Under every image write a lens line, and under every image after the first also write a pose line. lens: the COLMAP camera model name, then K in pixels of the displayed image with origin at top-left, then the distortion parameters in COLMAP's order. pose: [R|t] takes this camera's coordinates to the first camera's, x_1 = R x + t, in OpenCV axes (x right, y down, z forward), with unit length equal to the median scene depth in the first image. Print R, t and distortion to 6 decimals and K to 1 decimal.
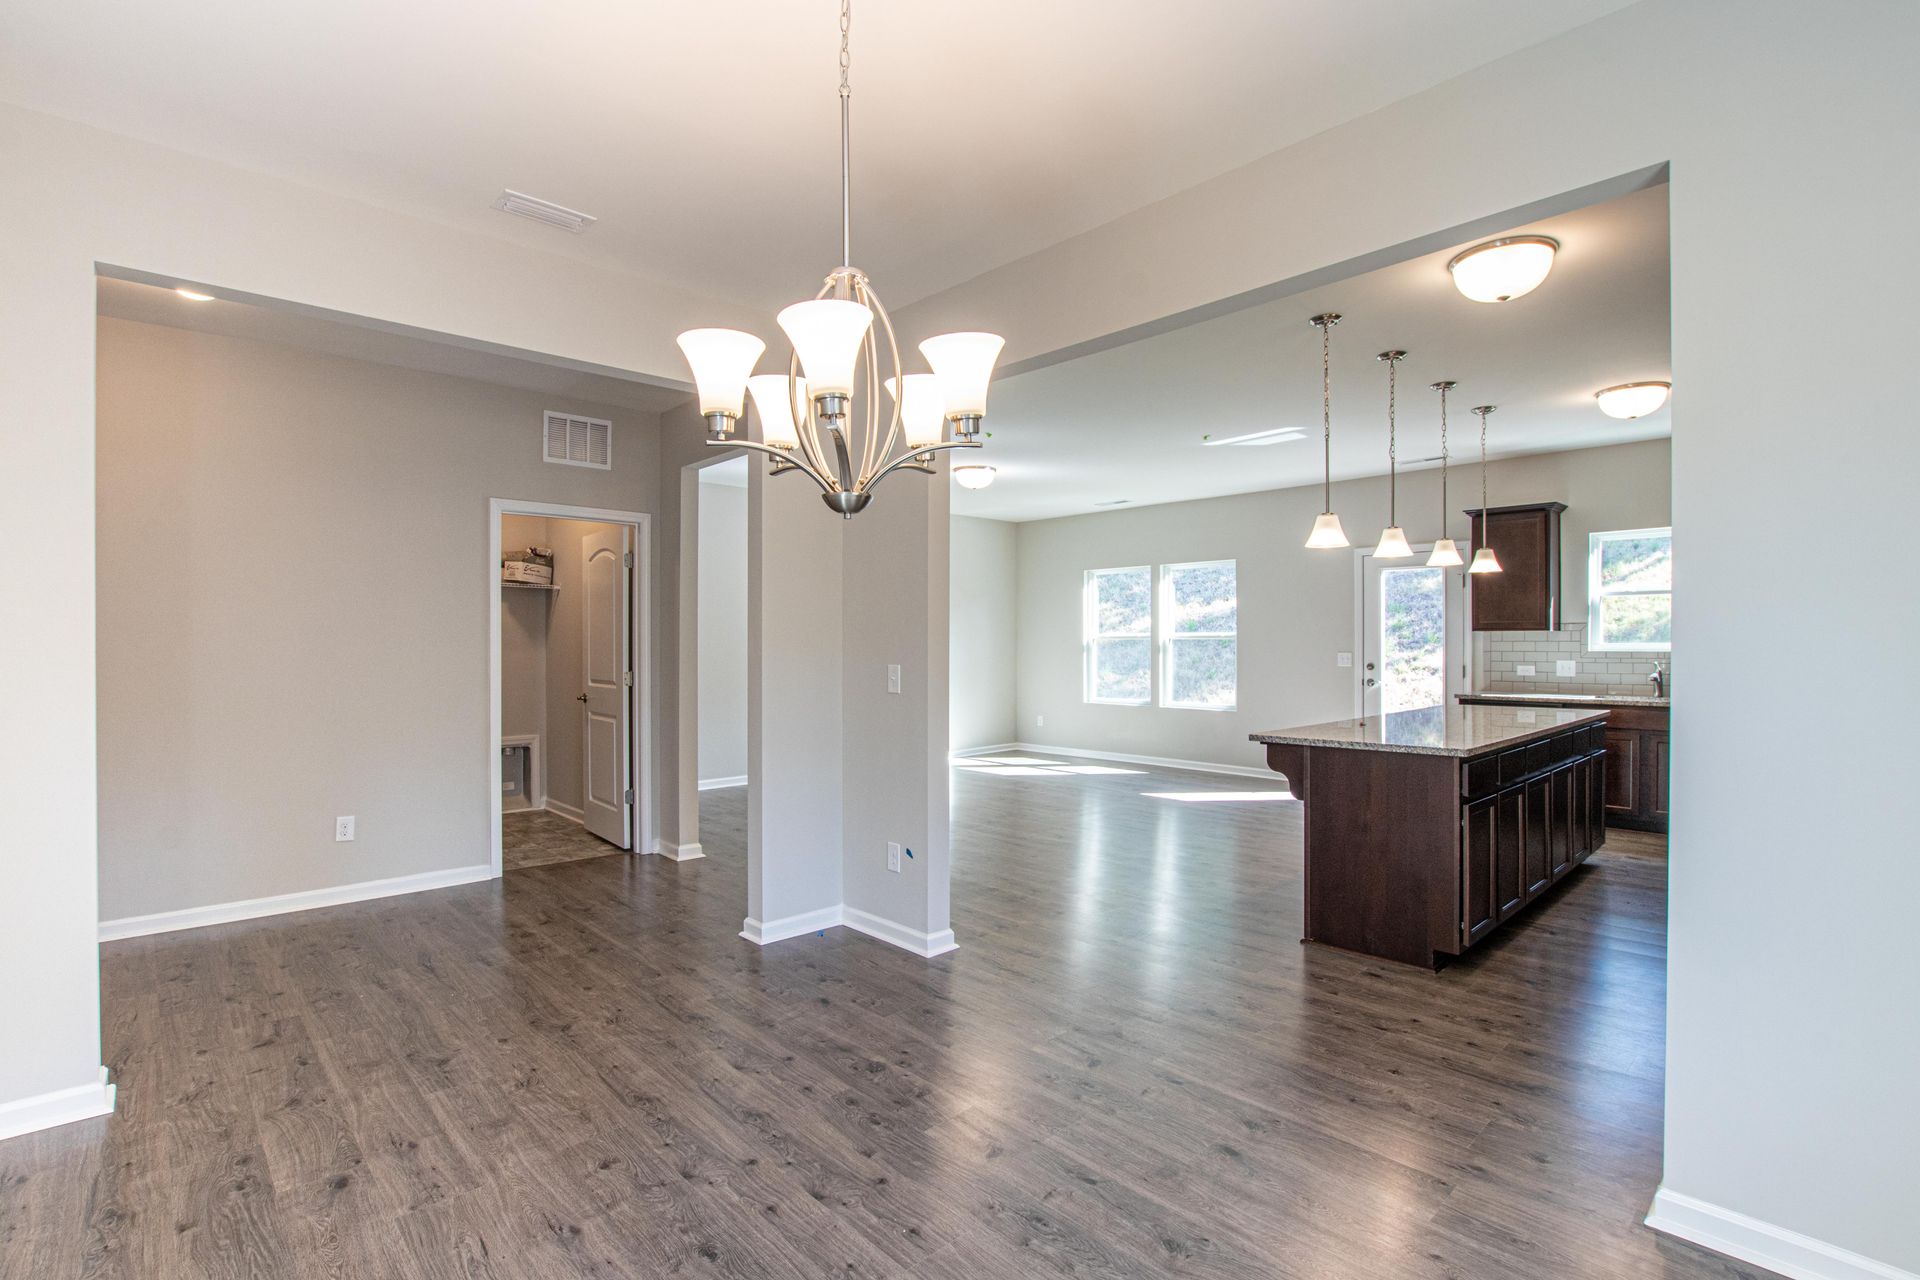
lens RADIAL K [[873.8, 0, 943.9], [0, 873.8, 650.1], [0, 0, 1]] dist [-0.028474, 0.000926]
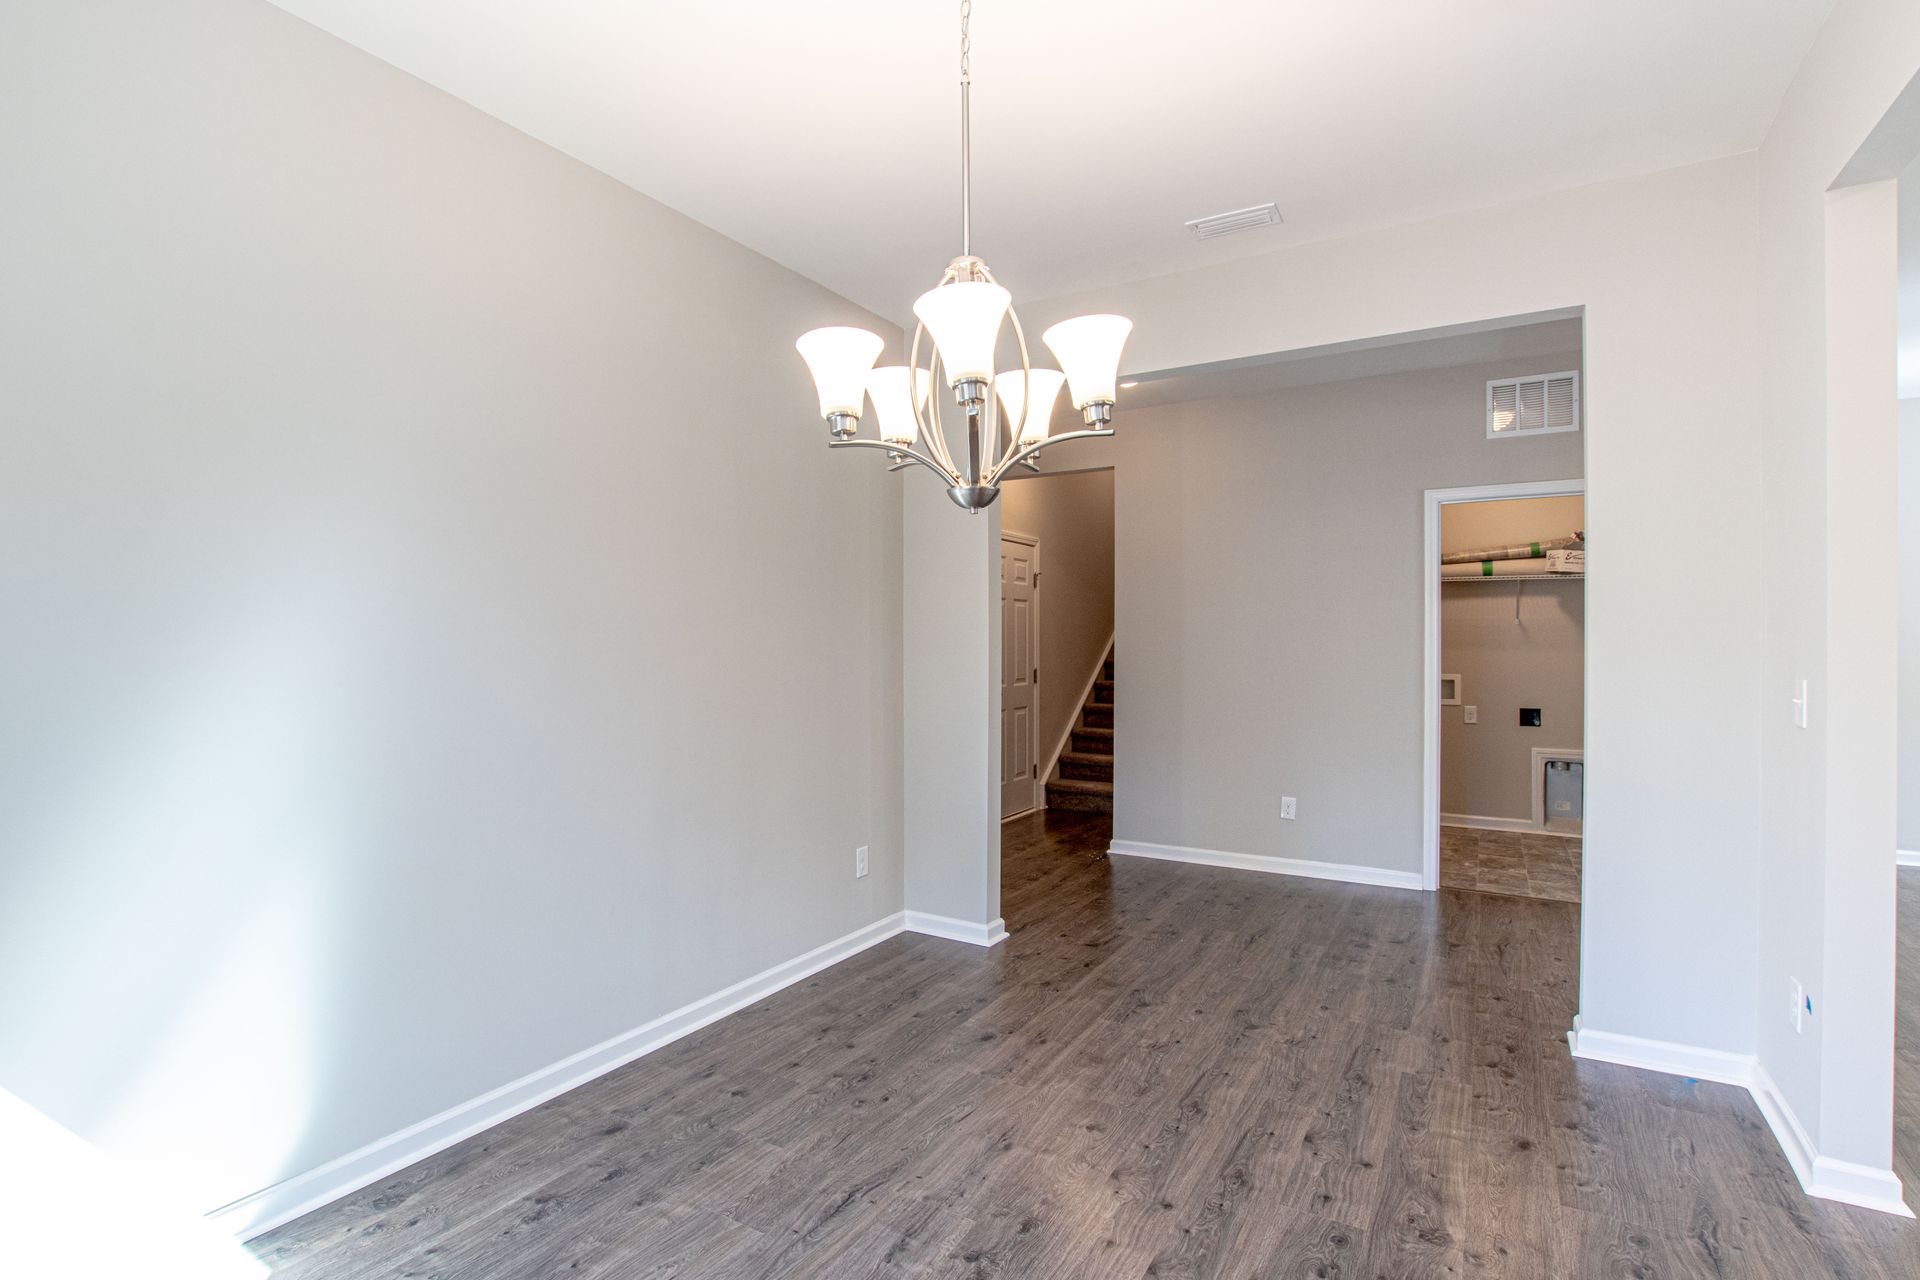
lens RADIAL K [[901.9, 0, 949.2], [0, 901.9, 642.7], [0, 0, 1]] dist [-0.040923, 0.005670]
pose [[0.282467, -0.001045, -0.959276, 0.471153], [-0.008329, 0.999959, -0.003542, 0.000244], [0.959241, 0.008990, 0.282447, 0.388831]]
